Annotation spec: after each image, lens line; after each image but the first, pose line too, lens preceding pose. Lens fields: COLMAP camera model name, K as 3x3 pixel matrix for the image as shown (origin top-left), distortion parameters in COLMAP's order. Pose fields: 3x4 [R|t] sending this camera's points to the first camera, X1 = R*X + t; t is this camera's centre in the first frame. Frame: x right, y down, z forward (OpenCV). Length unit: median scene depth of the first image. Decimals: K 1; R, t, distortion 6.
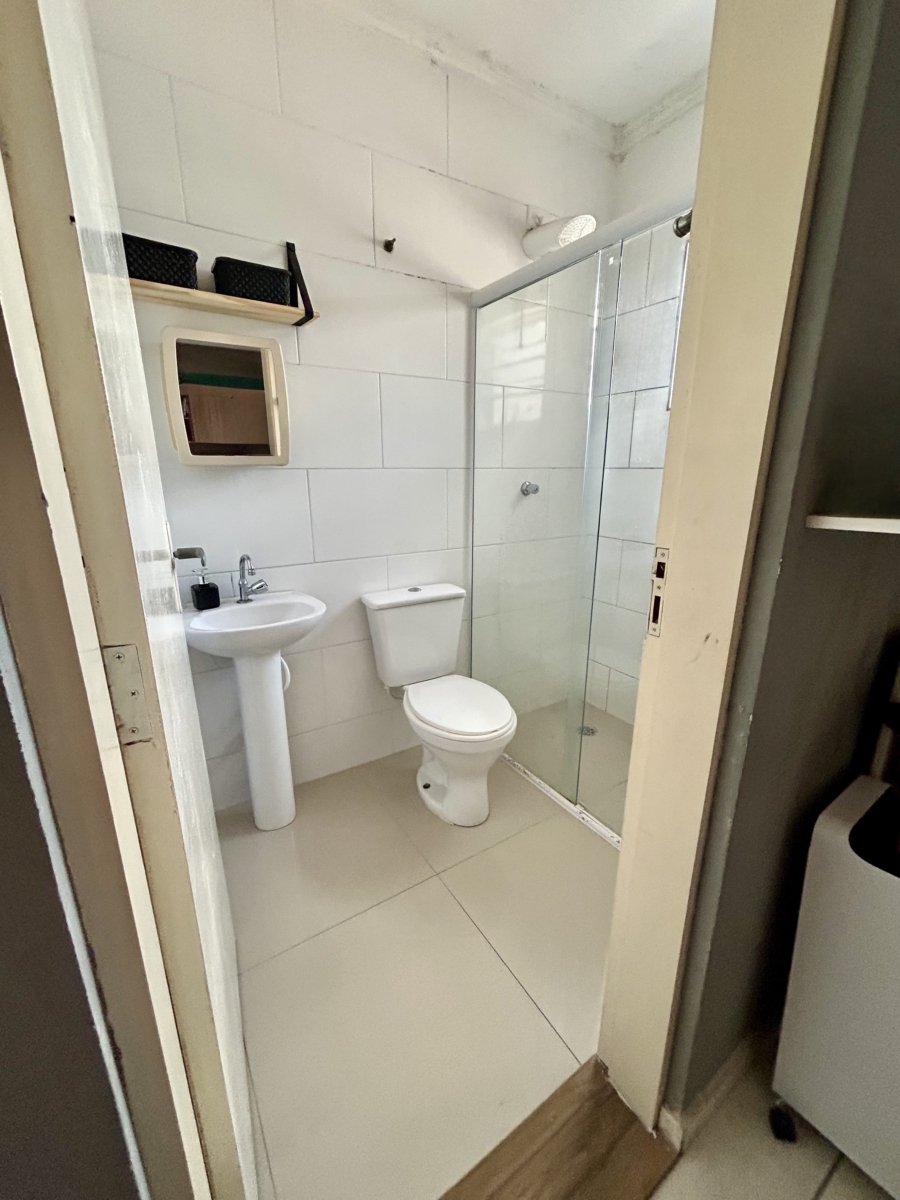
lens RADIAL K [[482.9, 0, 450.5], [0, 482.9, 598.4], [0, 0, 1]] dist [-0.000498, 0.000545]
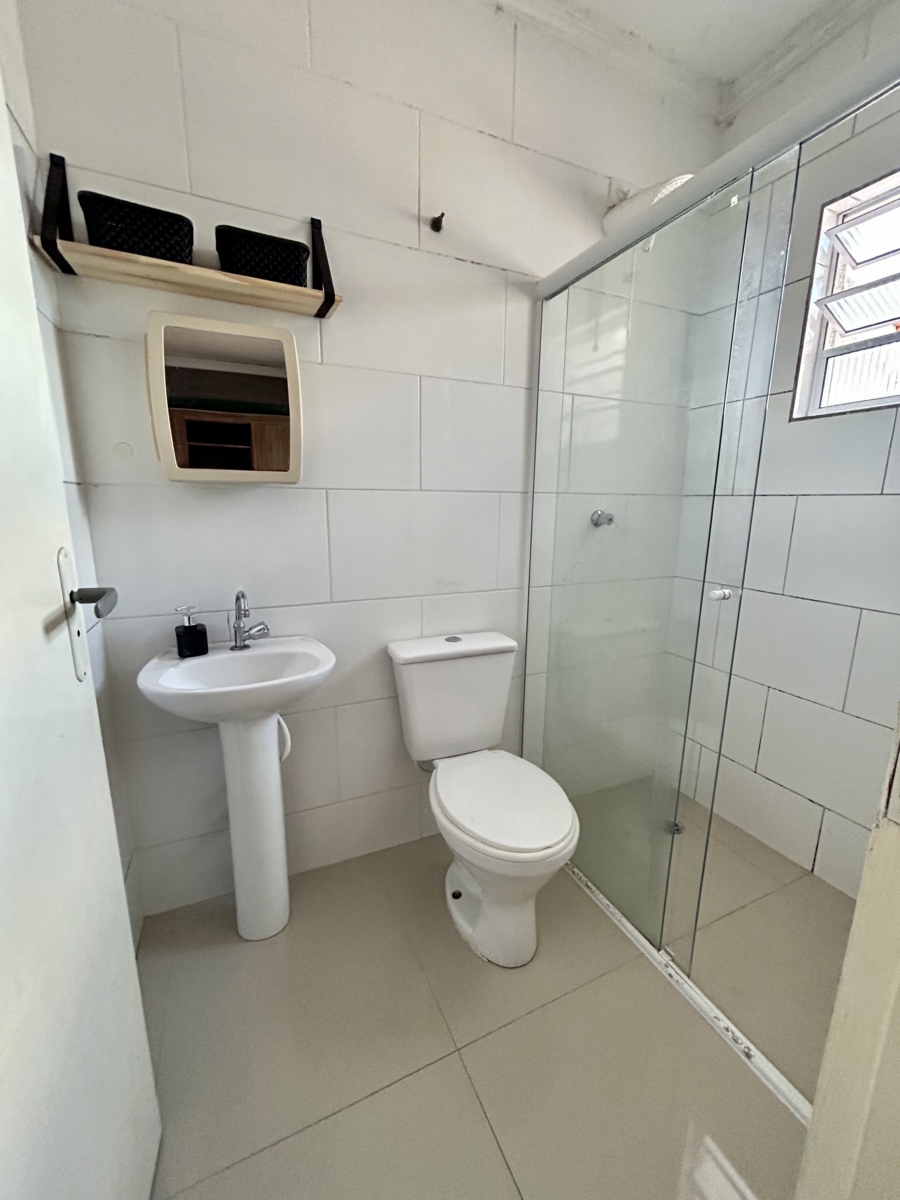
lens RADIAL K [[482.9, 0, 450.5], [0, 482.9, 598.4], [0, 0, 1]] dist [-0.000498, 0.000545]
pose [[0.991181, 0.036824, -0.127295, 0.022921], [-0.045050, 0.997037, -0.062358, -0.038533], [0.124621, 0.067542, 0.989903, 0.213766]]
